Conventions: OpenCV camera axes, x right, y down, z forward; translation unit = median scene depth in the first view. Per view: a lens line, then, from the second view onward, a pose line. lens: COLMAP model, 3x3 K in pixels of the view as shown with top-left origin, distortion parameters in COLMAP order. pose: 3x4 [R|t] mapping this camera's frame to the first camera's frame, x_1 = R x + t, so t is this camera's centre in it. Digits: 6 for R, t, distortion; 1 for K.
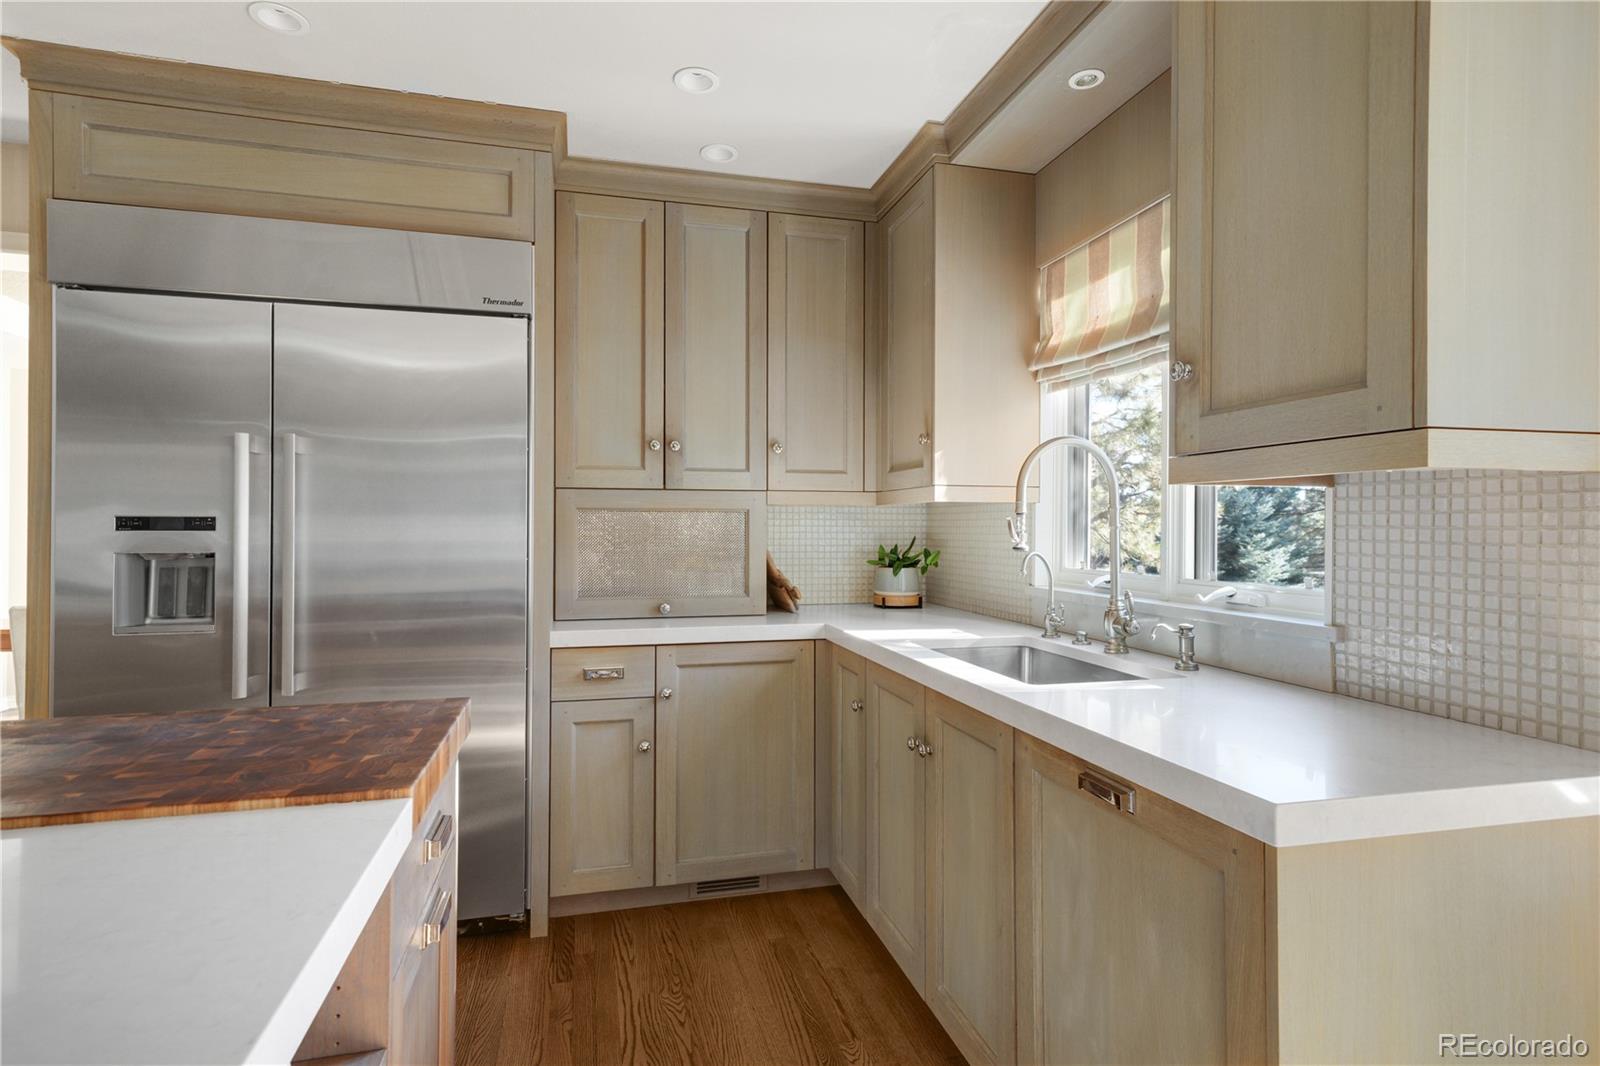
lens RADIAL K [[817.7, 0, 790.1], [0, 817.7, 522.2], [0, 0, 1]] dist [0.019457, -0.000175]
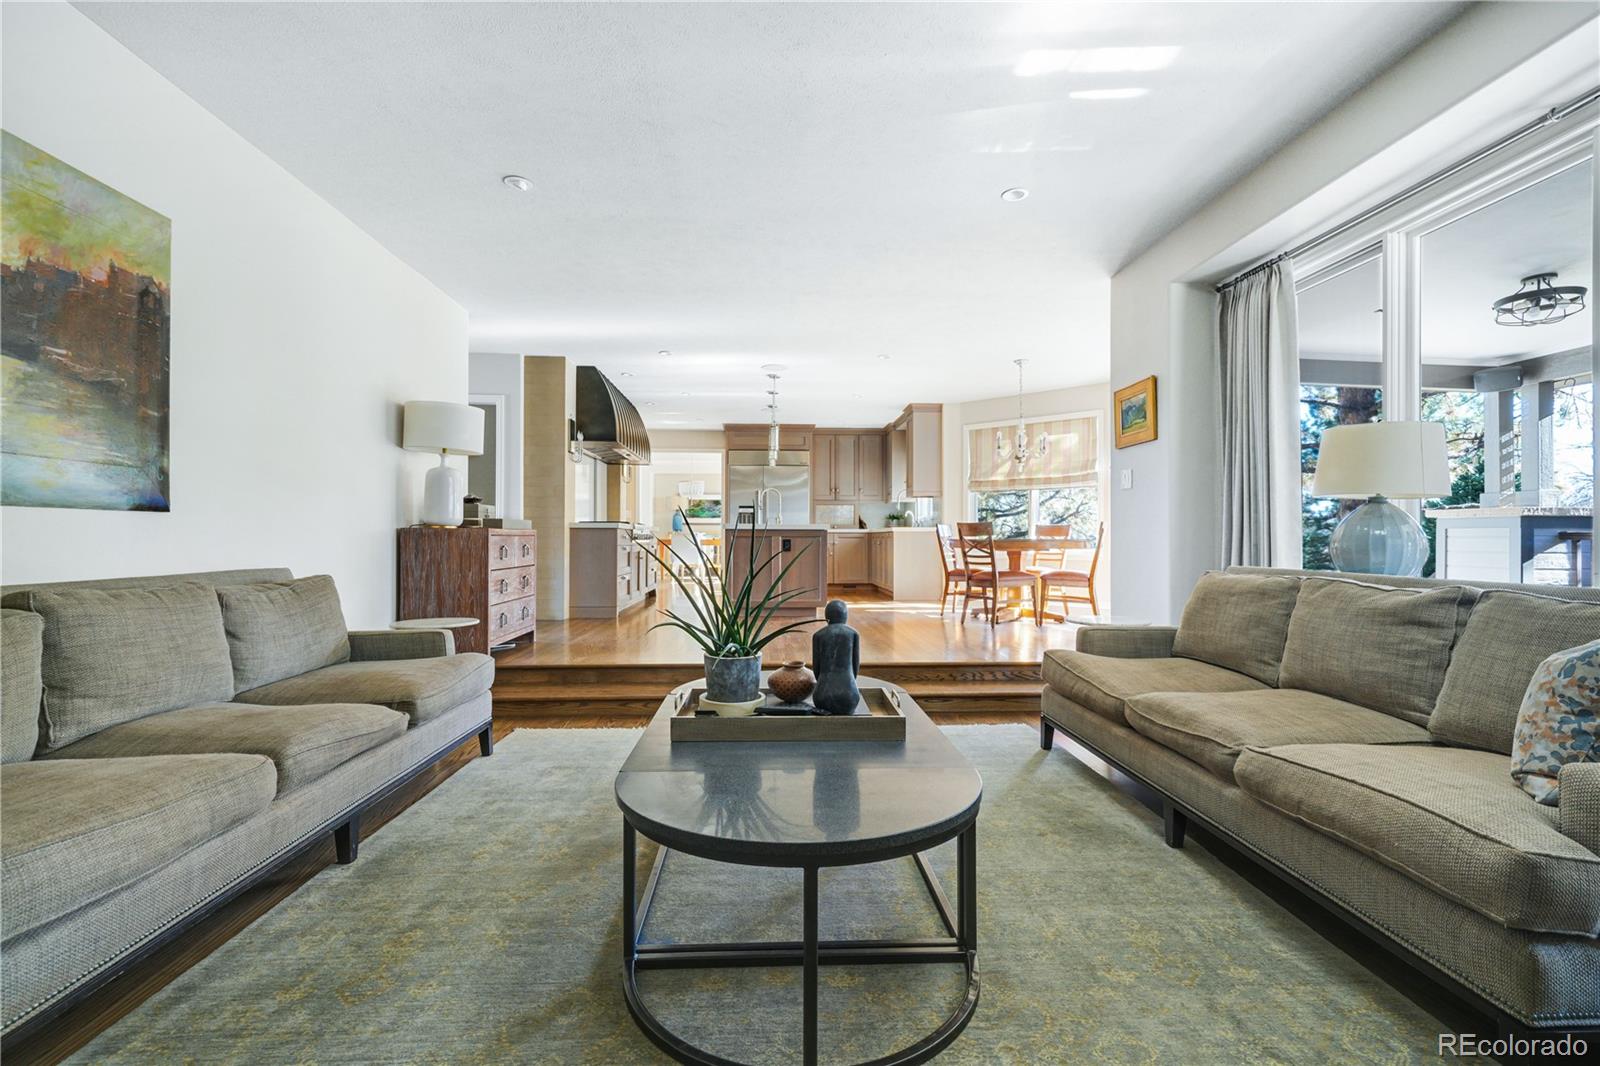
lens RADIAL K [[733.7, 0, 800.0], [0, 733.7, 533.0], [0, 0, 1]] dist [0.002720, 0.001720]
pose [[0.981268, -0.002780, -0.192629, 0.440198], [0.002188, 0.999992, -0.003287, 0.156566], [0.192637, 0.002804, 0.981266, -3.044784]]
